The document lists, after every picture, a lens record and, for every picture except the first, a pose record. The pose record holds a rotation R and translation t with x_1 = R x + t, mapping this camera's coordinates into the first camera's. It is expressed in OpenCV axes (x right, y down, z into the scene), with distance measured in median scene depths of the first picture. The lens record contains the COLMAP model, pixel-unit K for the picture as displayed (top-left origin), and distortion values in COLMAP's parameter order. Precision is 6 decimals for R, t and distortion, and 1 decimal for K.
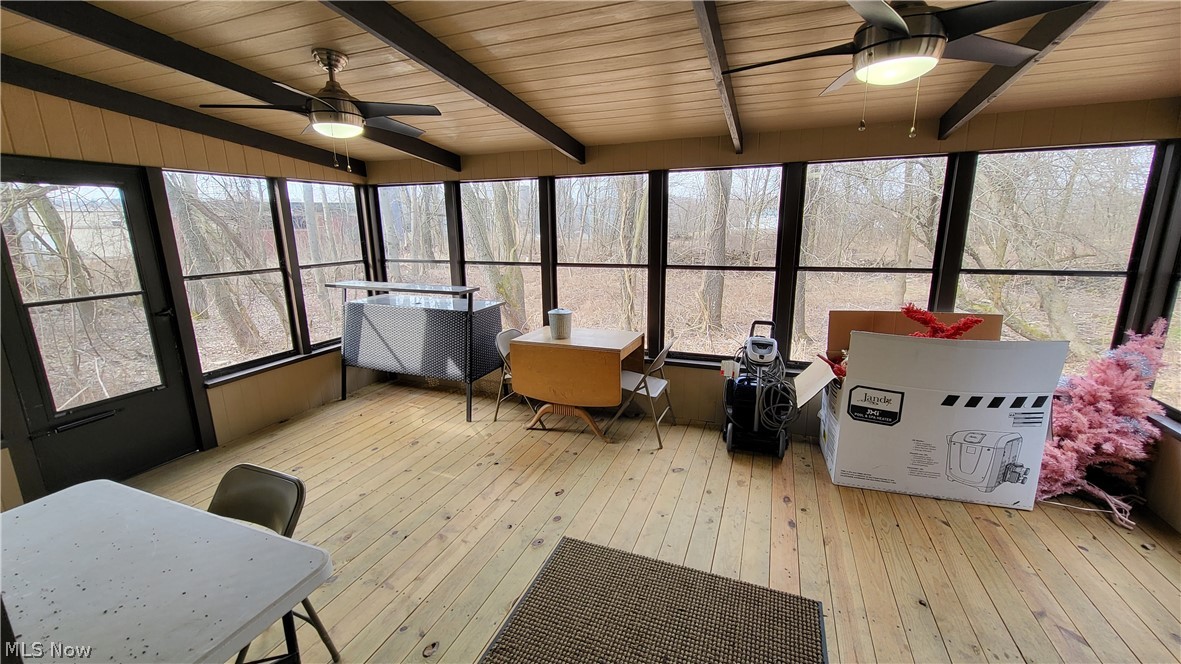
lens RADIAL K [[467.4, 0, 588.9], [0, 467.4, 327.9], [0, 0, 1]] dist [0.000507, -0.000669]
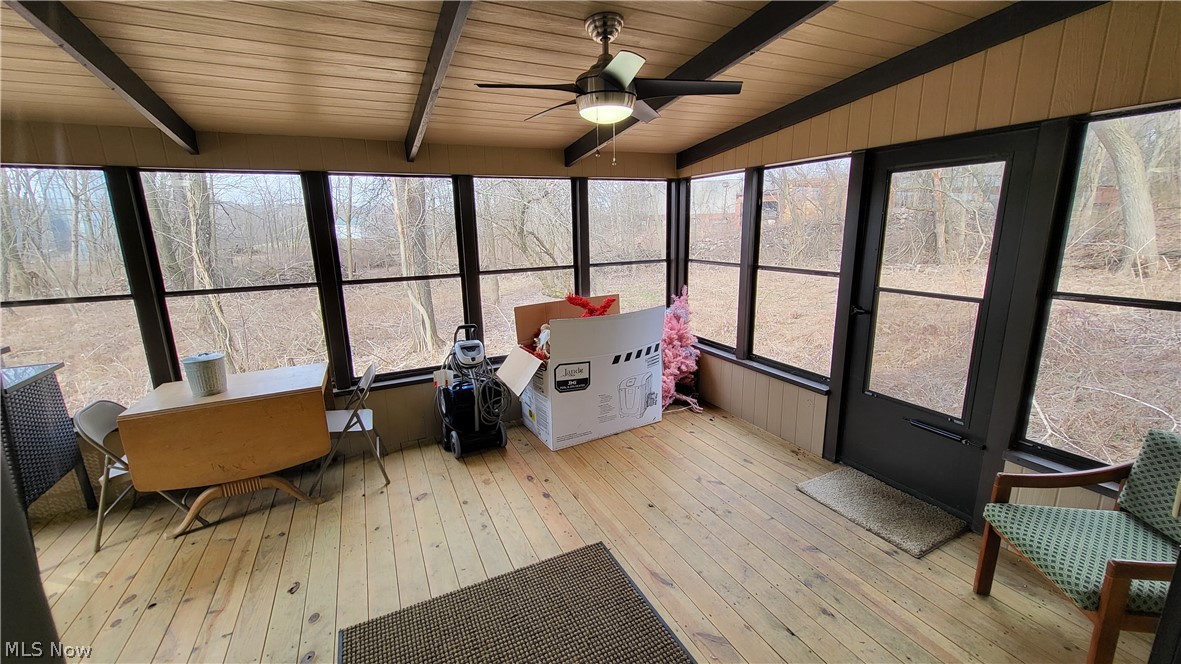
lens RADIAL K [[467.4, 0, 588.9], [0, 467.4, 327.9], [0, 0, 1]] dist [0.000507, -0.000669]
pose [[0.675209, -0.159043, 0.720276, -0.226571], [0.171988, 0.983509, 0.055941, -0.023412], [-0.717295, 0.086107, 0.691428, 0.099146]]
